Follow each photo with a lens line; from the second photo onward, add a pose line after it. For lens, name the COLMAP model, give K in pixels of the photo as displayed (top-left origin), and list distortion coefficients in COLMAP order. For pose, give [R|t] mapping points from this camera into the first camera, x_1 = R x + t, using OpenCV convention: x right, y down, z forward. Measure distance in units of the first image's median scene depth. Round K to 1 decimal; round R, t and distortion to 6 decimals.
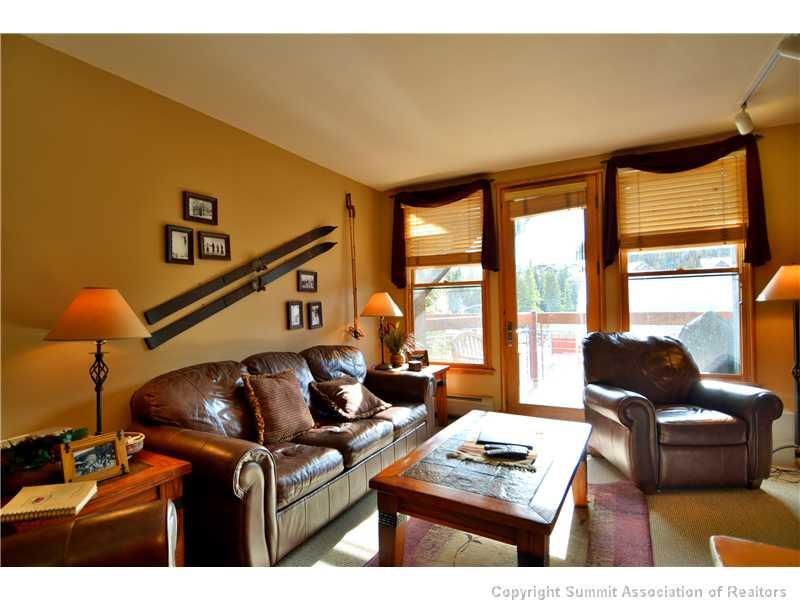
lens RADIAL K [[424.0, 0, 400.0], [0, 424.0, 300.0], [0, 0, 1]] dist [0.001280, -0.021432]
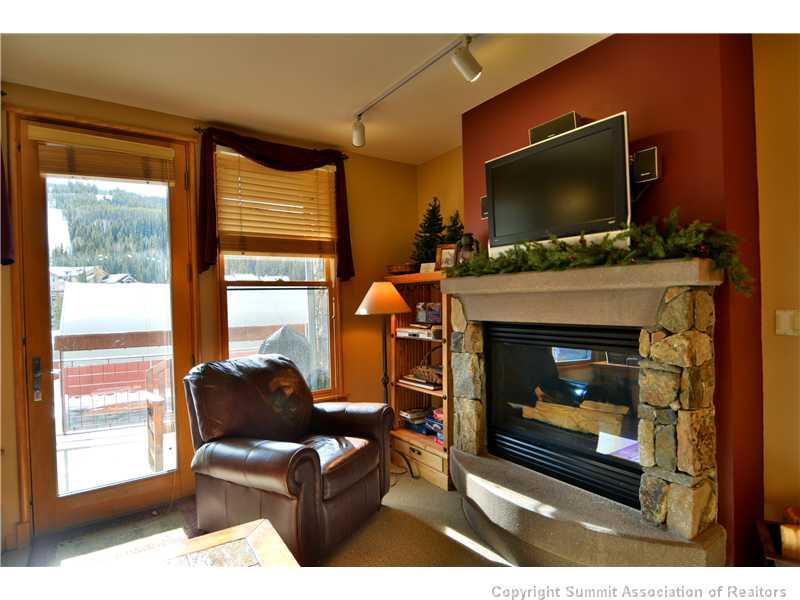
lens RADIAL K [[432.6, 0, 400.0], [0, 432.6, 300.0], [0, 0, 1]] dist [0.000112, -0.020021]
pose [[0.444826, 0.014574, 0.895499, -0.039246], [0.002742, 0.999841, -0.017634, -0.015314], [-0.895613, 0.010300, 0.444715, 0.395567]]
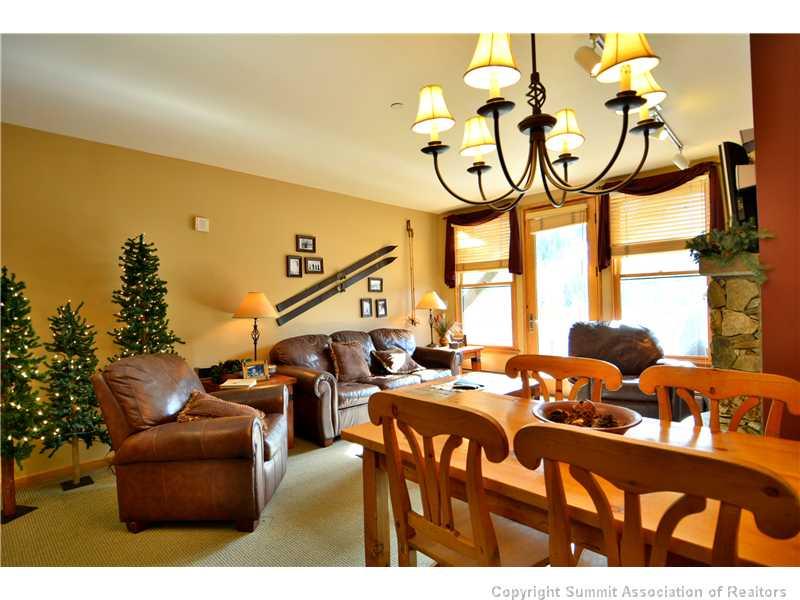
lens RADIAL K [[432.6, 0, 400.0], [0, 432.6, 300.0], [0, 0, 1]] dist [0.000112, -0.020021]
pose [[0.963313, -0.001977, -0.268371, 0.284570], [0.004626, 0.999947, 0.009238, -0.005388], [0.268339, -0.010140, 0.963271, -0.453120]]
